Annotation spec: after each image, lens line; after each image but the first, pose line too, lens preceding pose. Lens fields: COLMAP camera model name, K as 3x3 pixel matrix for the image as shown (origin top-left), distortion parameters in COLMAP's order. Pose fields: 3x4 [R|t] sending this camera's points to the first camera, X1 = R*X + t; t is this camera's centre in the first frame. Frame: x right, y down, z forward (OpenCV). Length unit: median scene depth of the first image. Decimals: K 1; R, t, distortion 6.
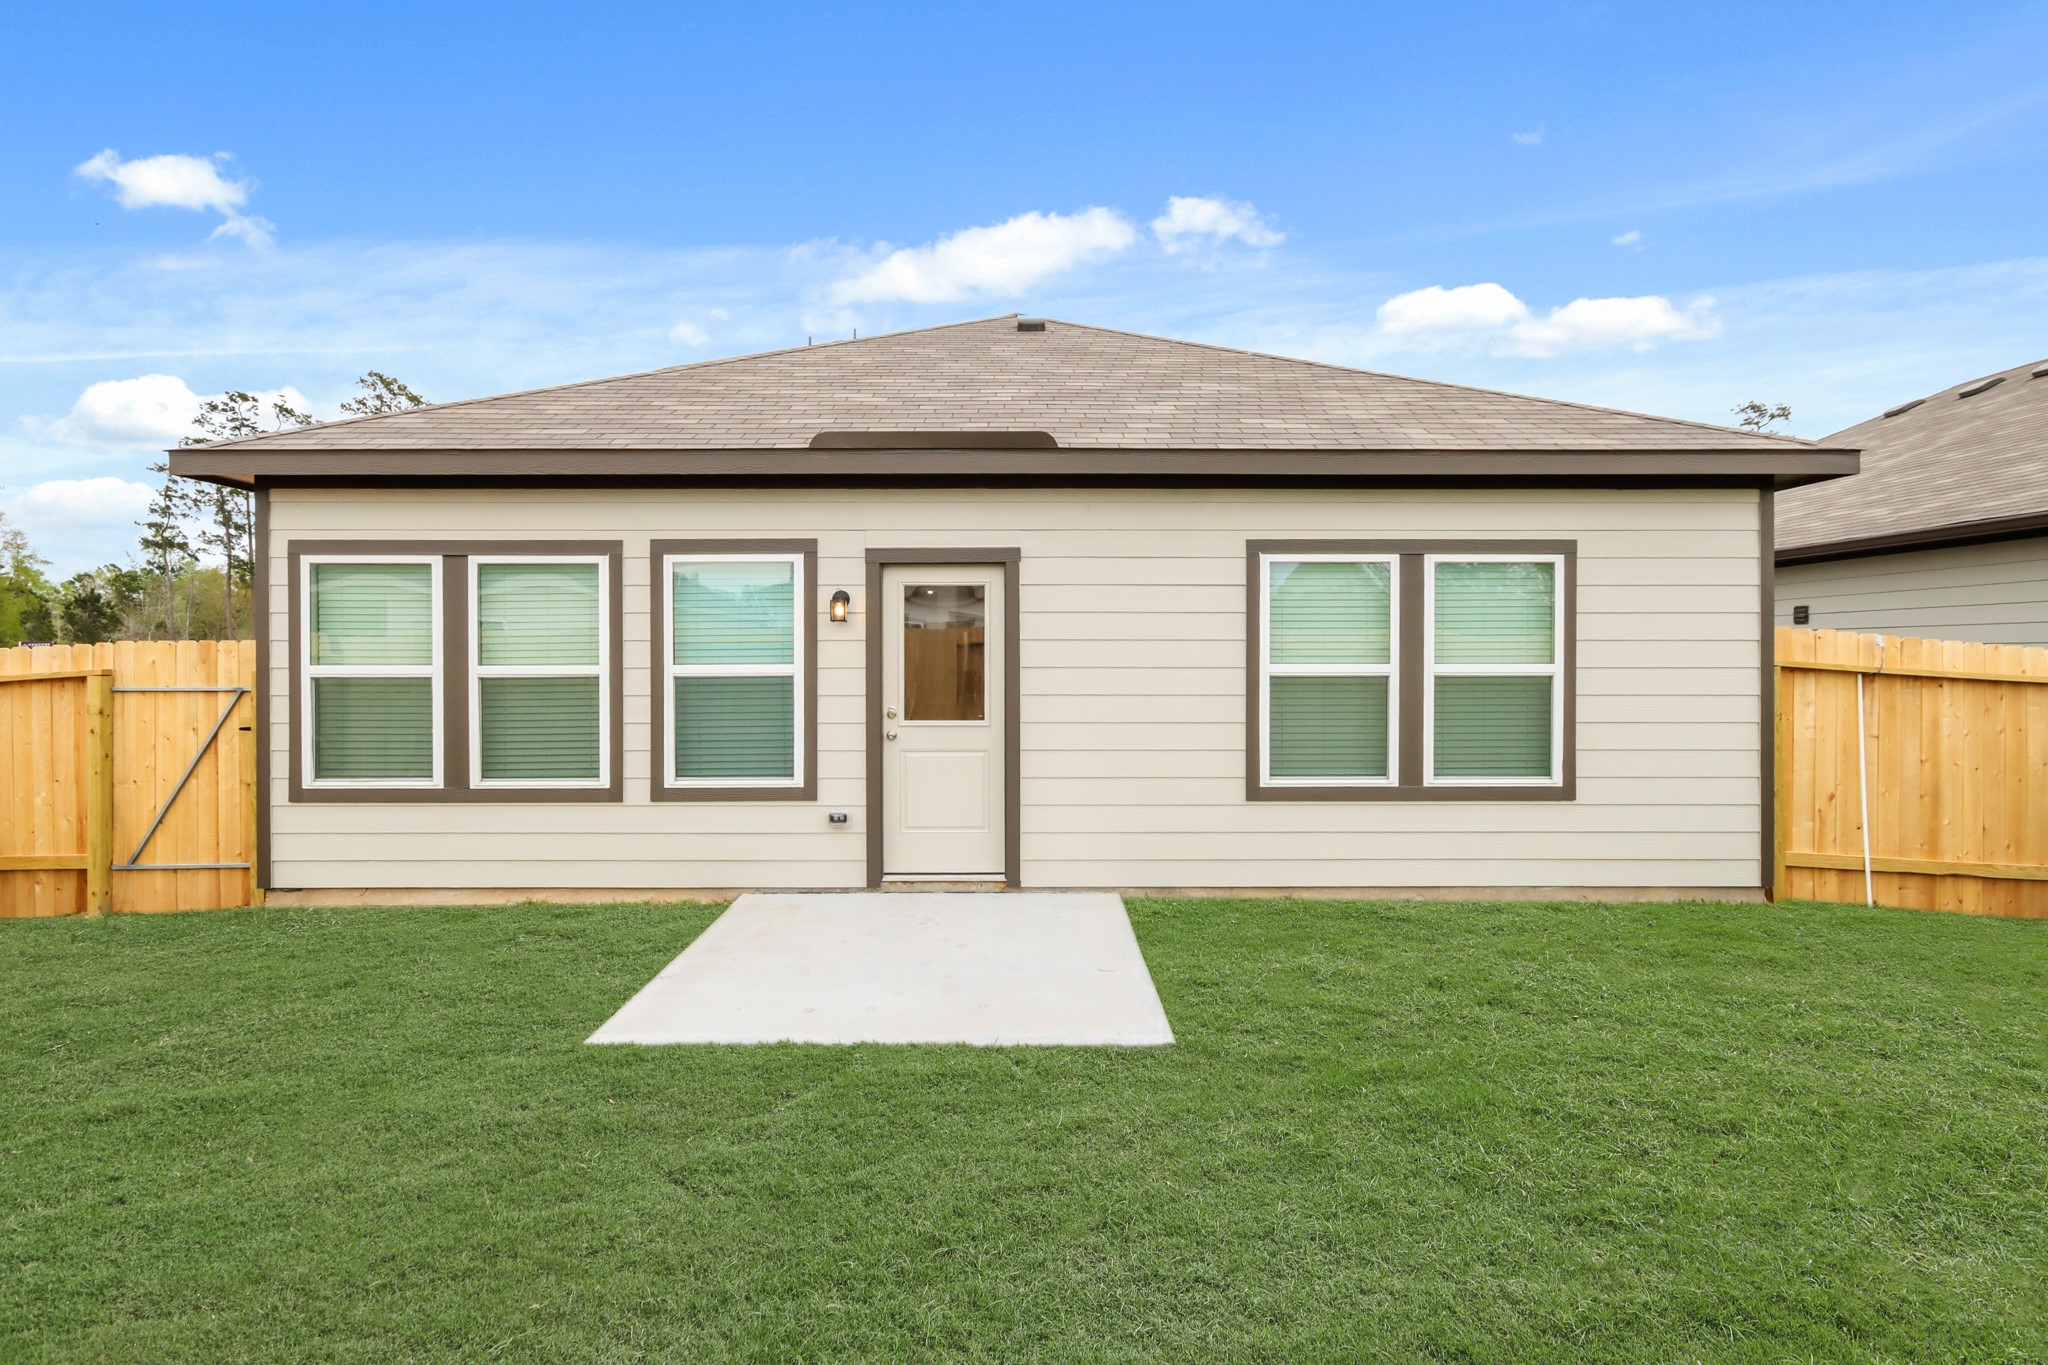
lens RADIAL K [[962.0, 0, 1025.5], [0, 962.0, 664.9], [0, 0, 1]] dist [0.002369, 0.002997]
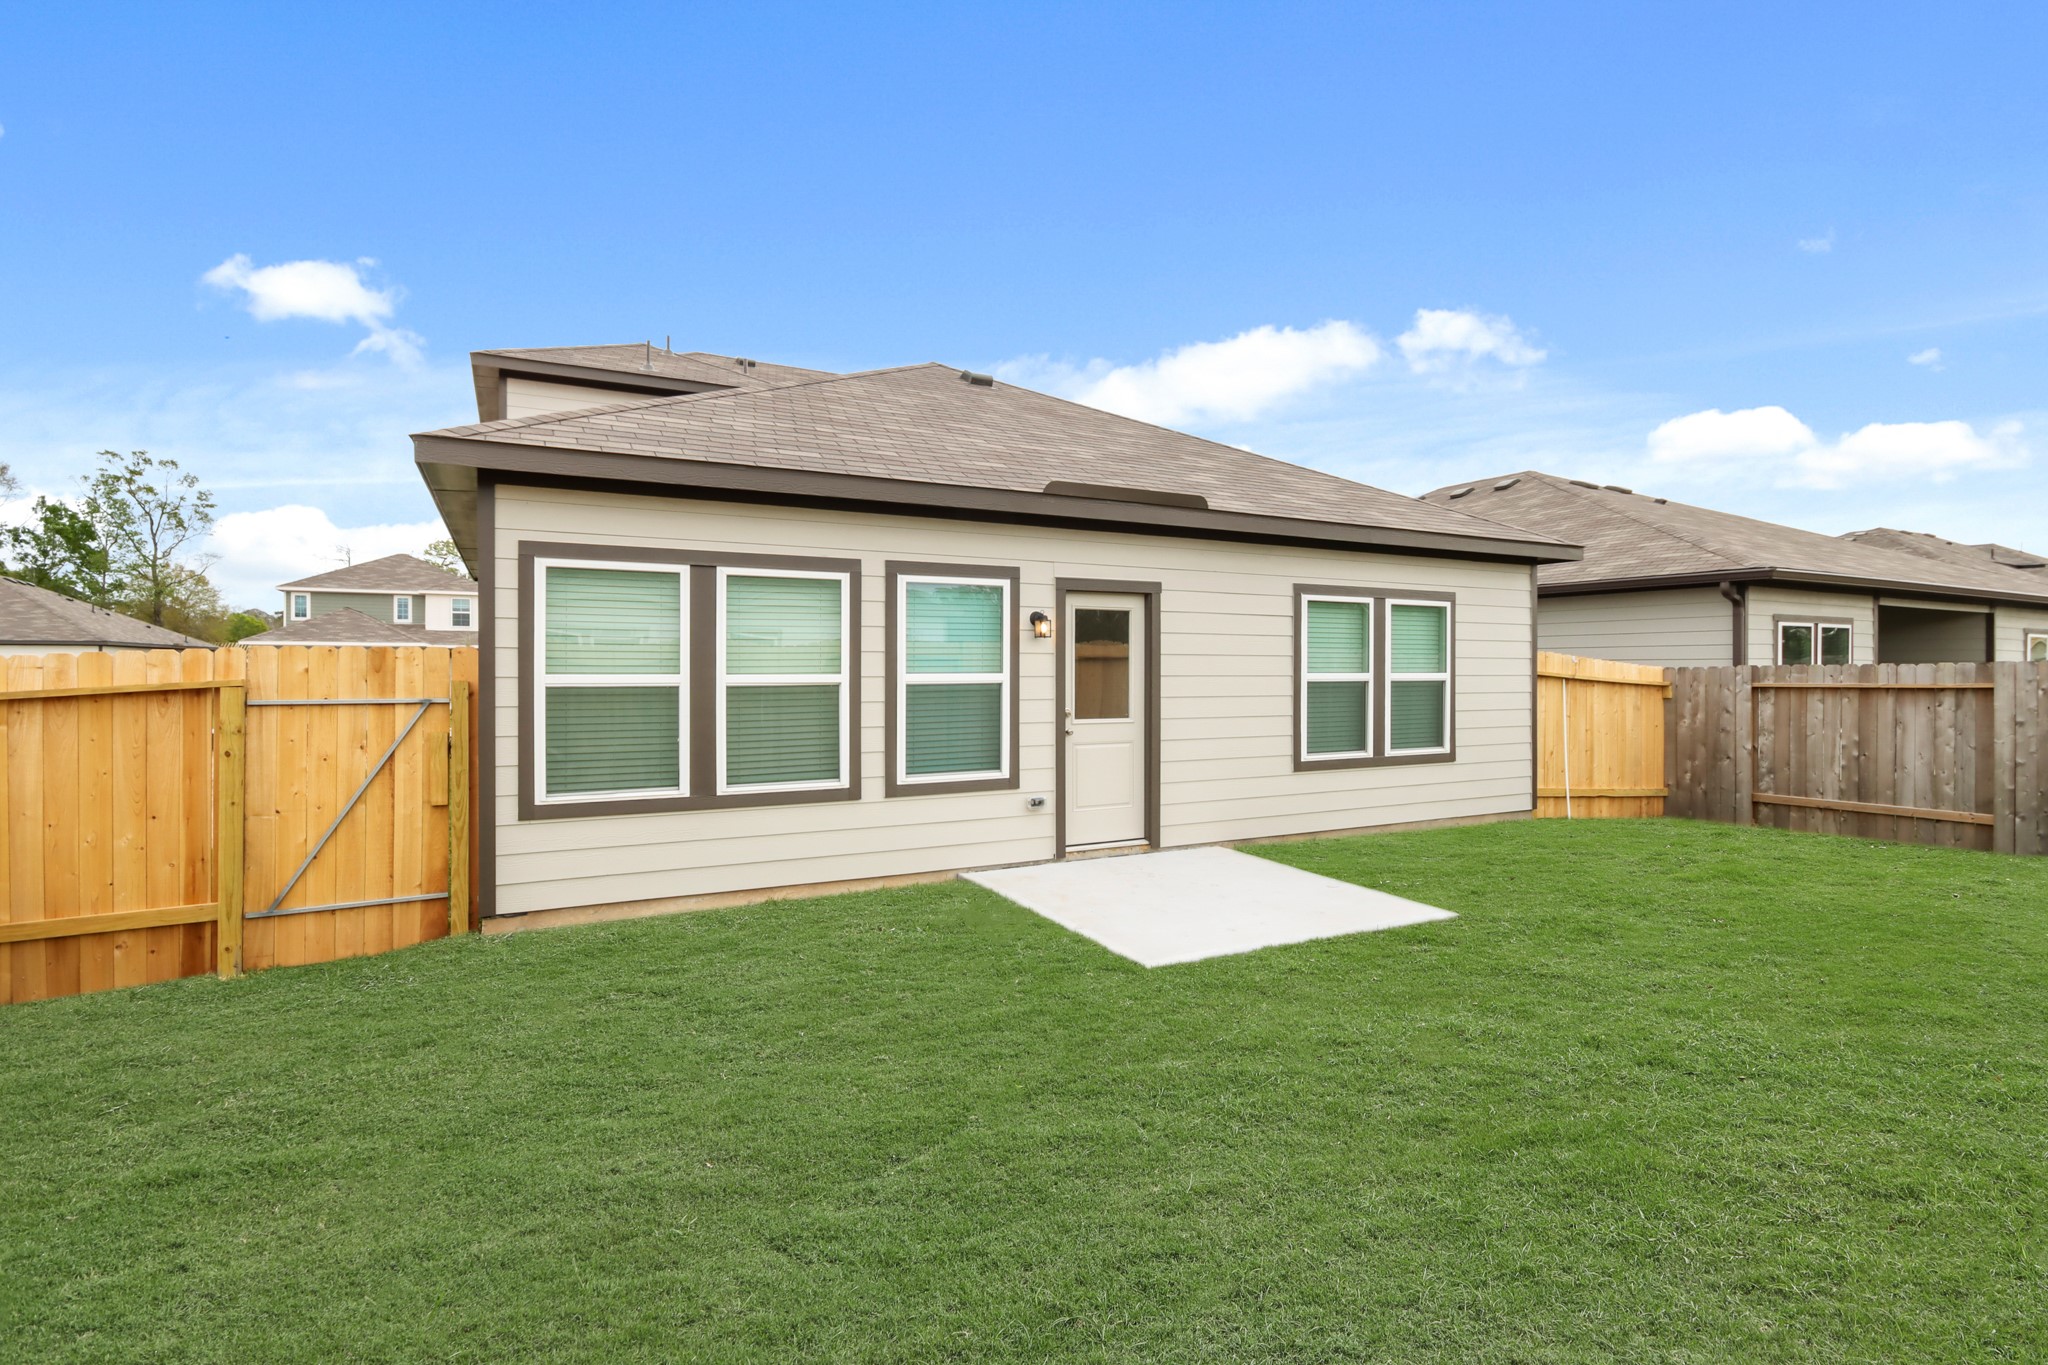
lens RADIAL K [[962.0, 0, 1004.2], [0, 962.0, 679.2], [0, 0, 1]] dist [0.002369, 0.002997]
pose [[0.891581, -0.003114, 0.452851, -0.766461], [0.002392, 0.999995, 0.002168, 0.003936], [-0.452856, -0.000849, 0.891583, -0.045554]]
